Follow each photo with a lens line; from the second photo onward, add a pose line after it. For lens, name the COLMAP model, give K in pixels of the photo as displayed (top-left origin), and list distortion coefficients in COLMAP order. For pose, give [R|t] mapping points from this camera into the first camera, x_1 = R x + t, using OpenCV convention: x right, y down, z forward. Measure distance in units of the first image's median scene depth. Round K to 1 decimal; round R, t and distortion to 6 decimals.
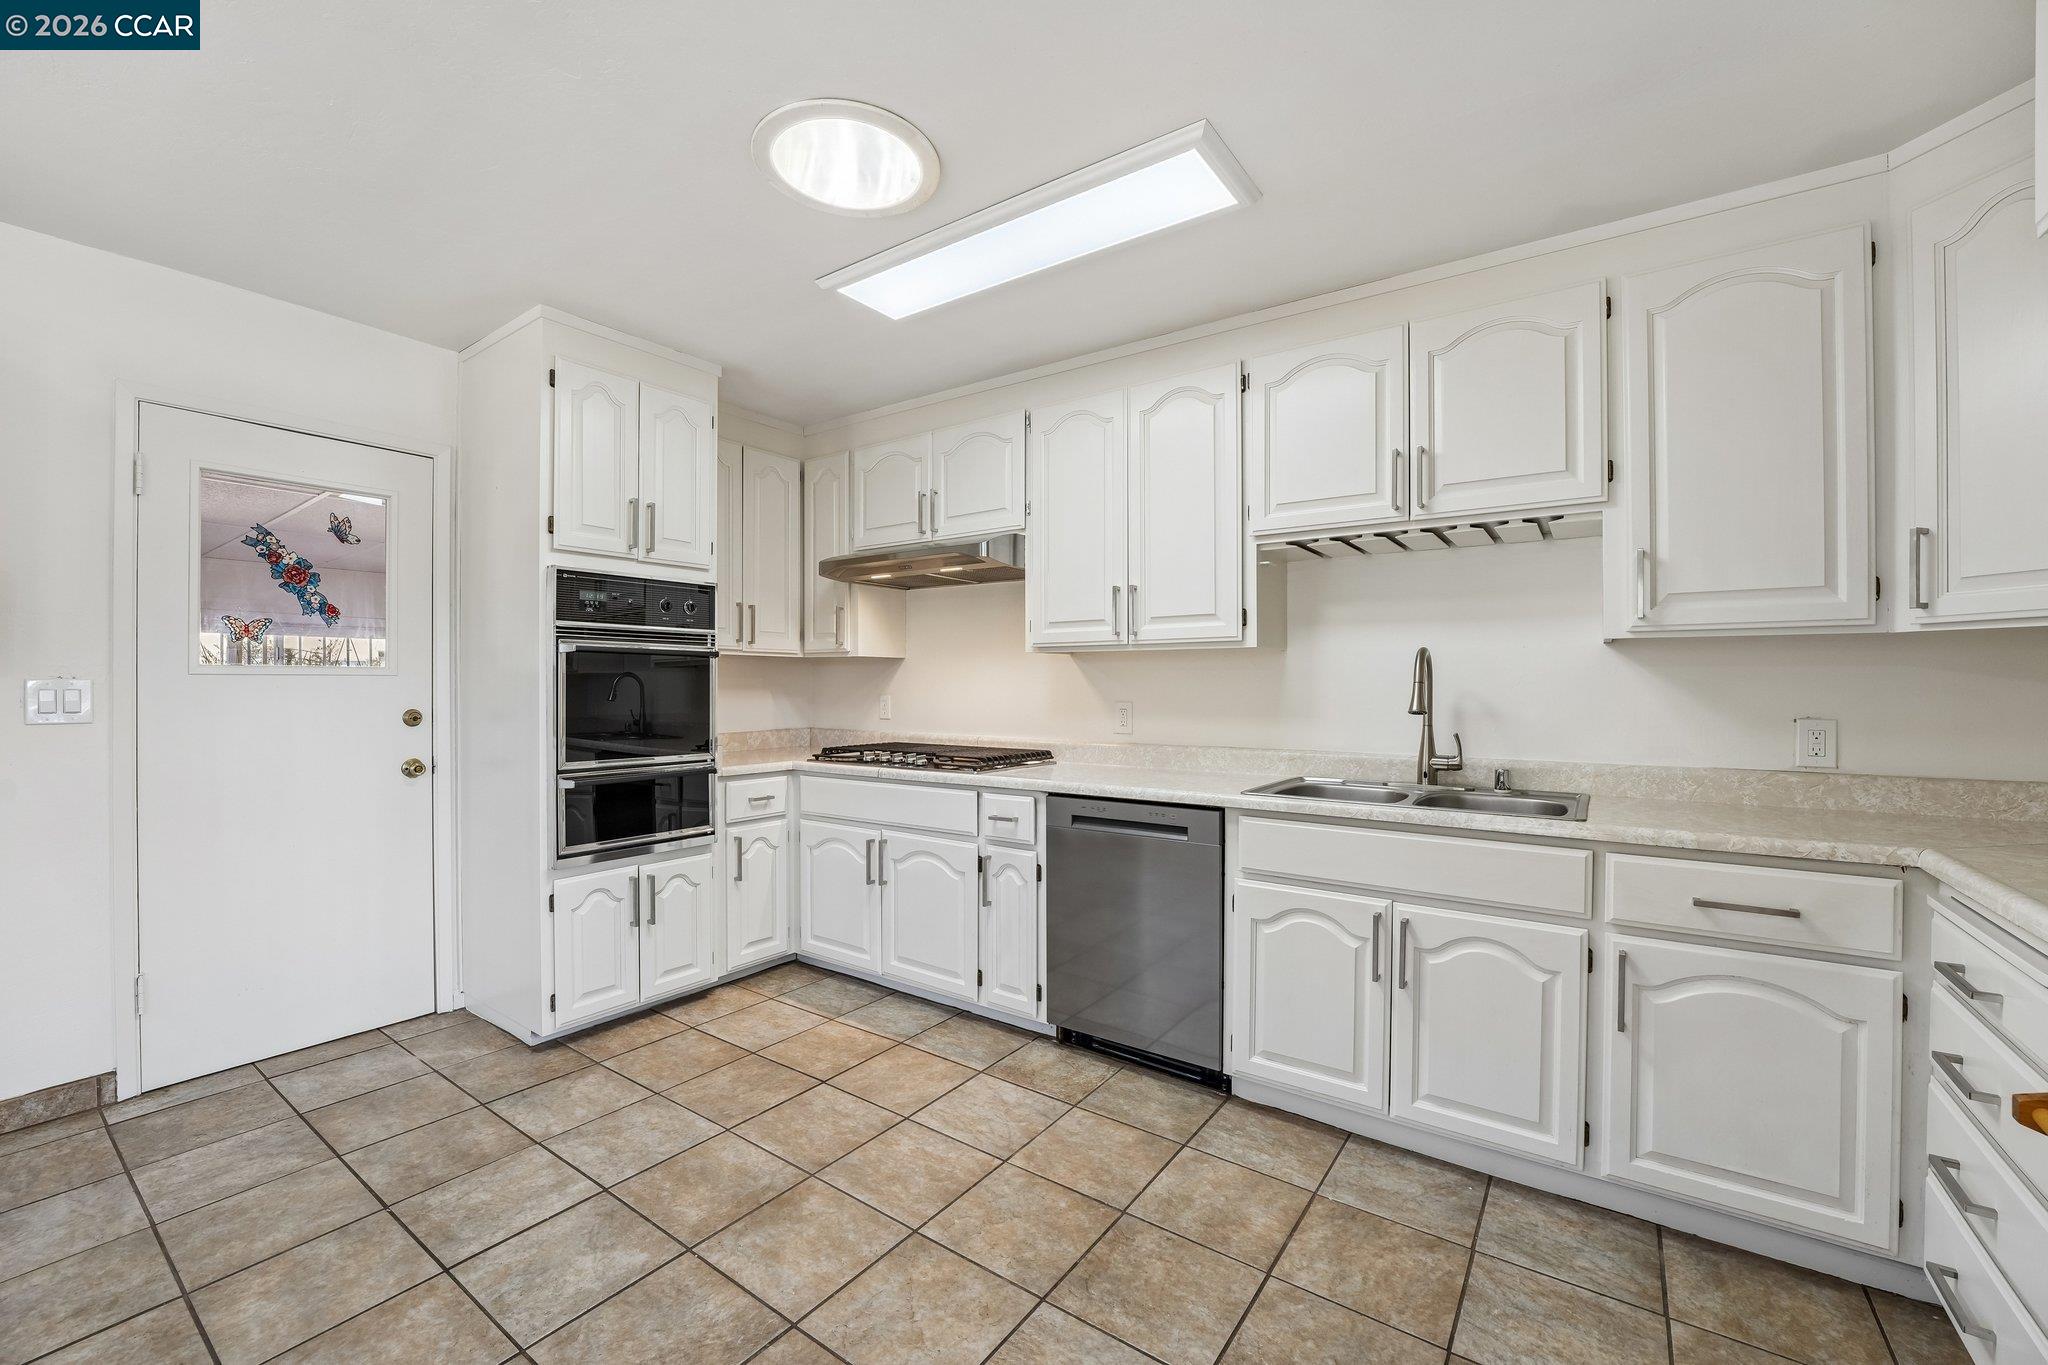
lens RADIAL K [[824.0, 0, 1019.1], [0, 824.0, 687.6], [0, 0, 1]] dist [-0.028154, 0.000638]
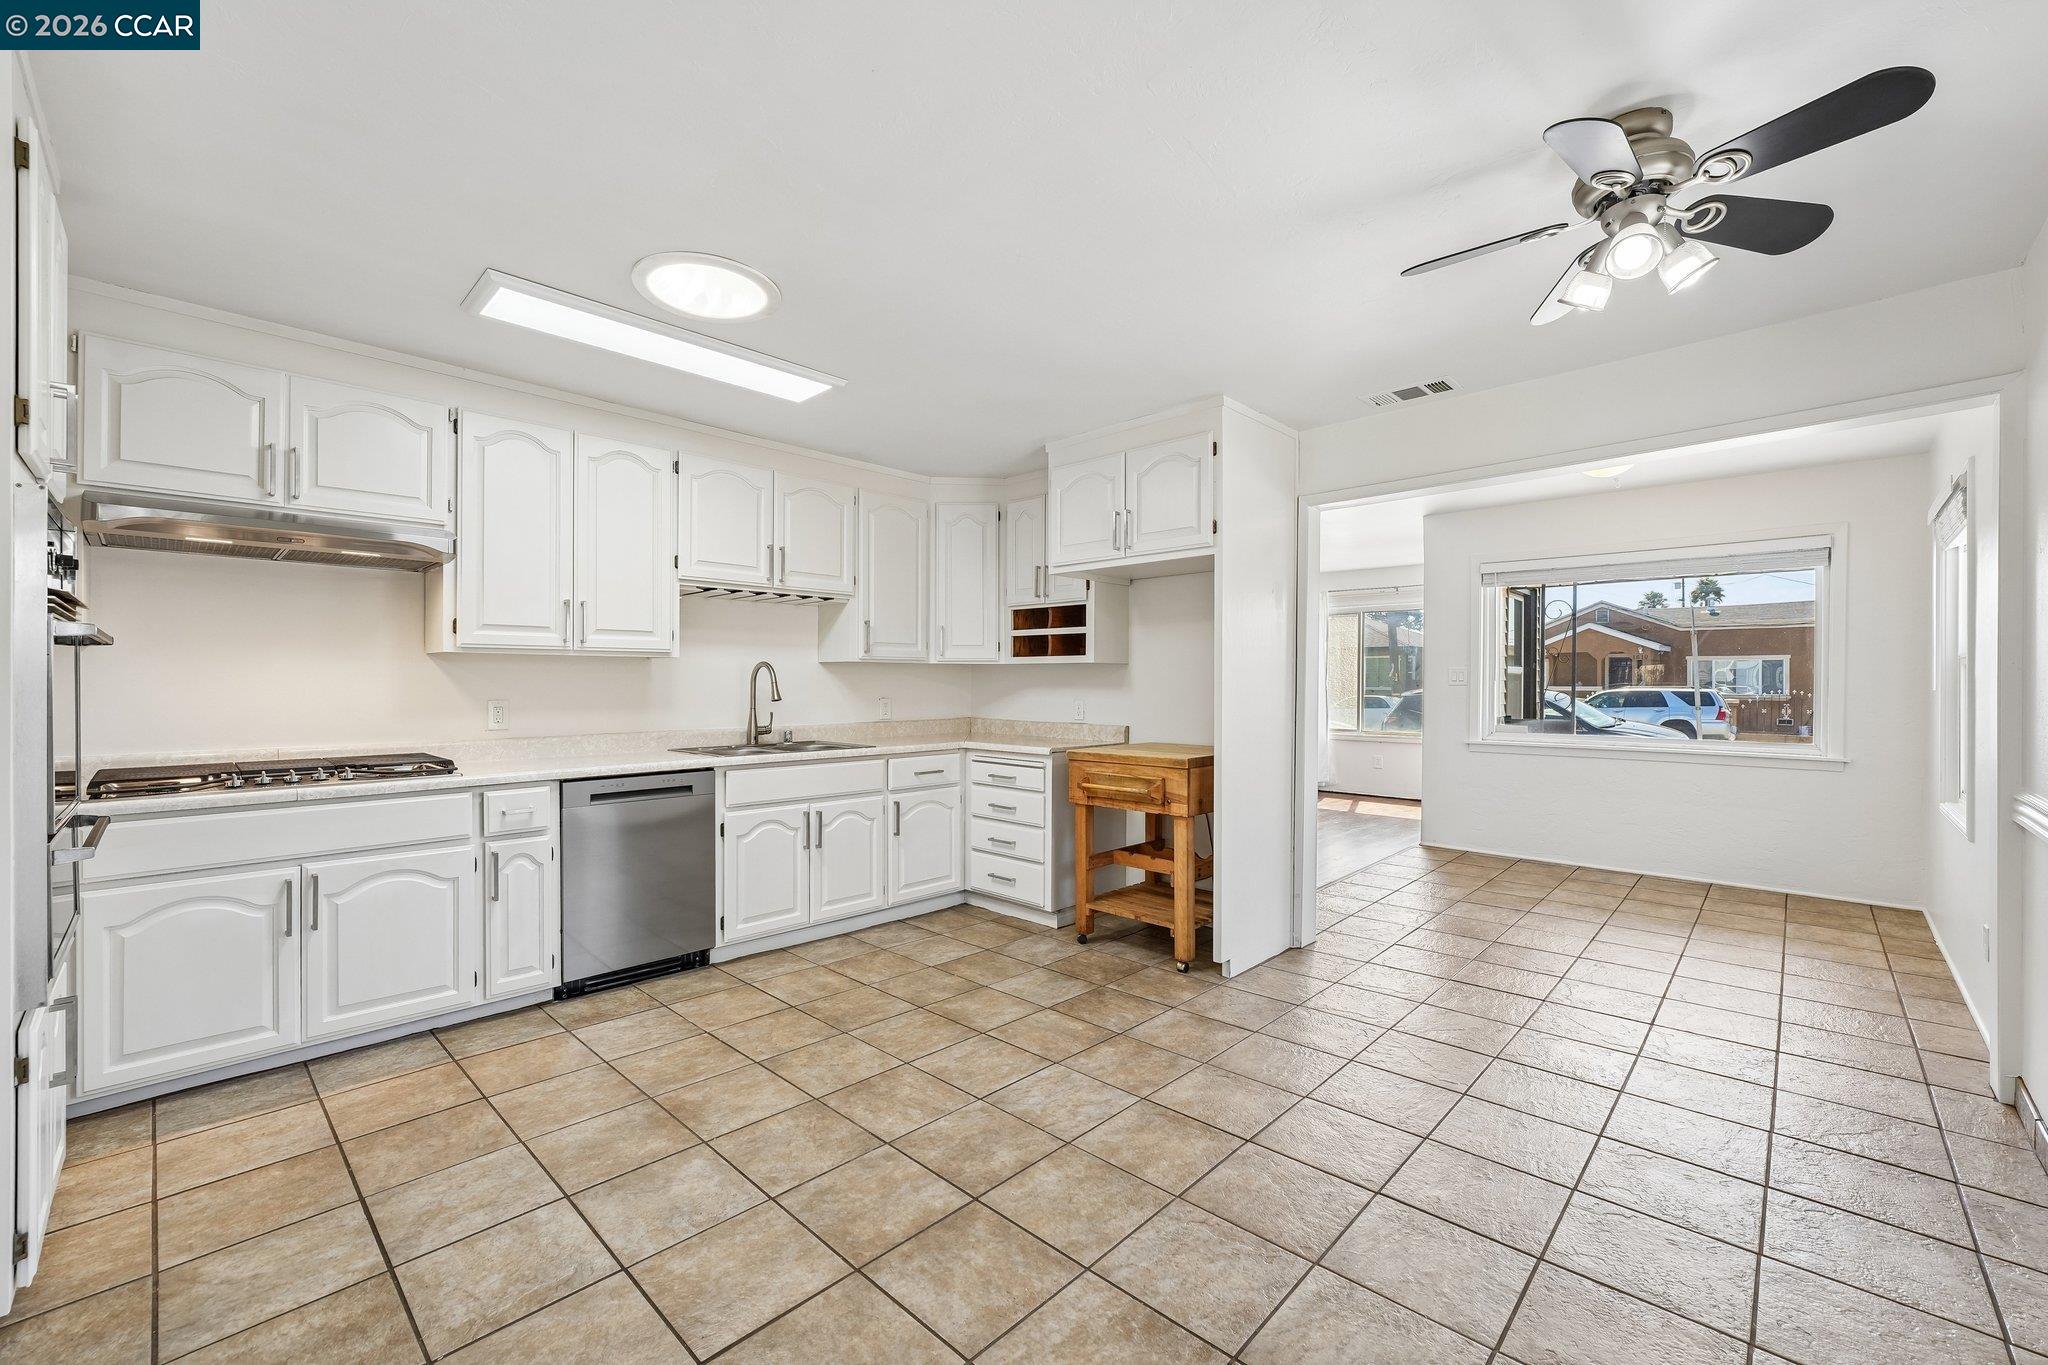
lens RADIAL K [[824.0, 0, 1020.4], [0, 824.0, 683.6], [0, 0, 1]] dist [-0.028154, 0.000638]
pose [[0.140908, -0.003473, 0.990017, -1.257491], [0.003863, 0.999988, 0.002958, -0.007541], [-0.990015, 0.003407, 0.140920, 0.274807]]
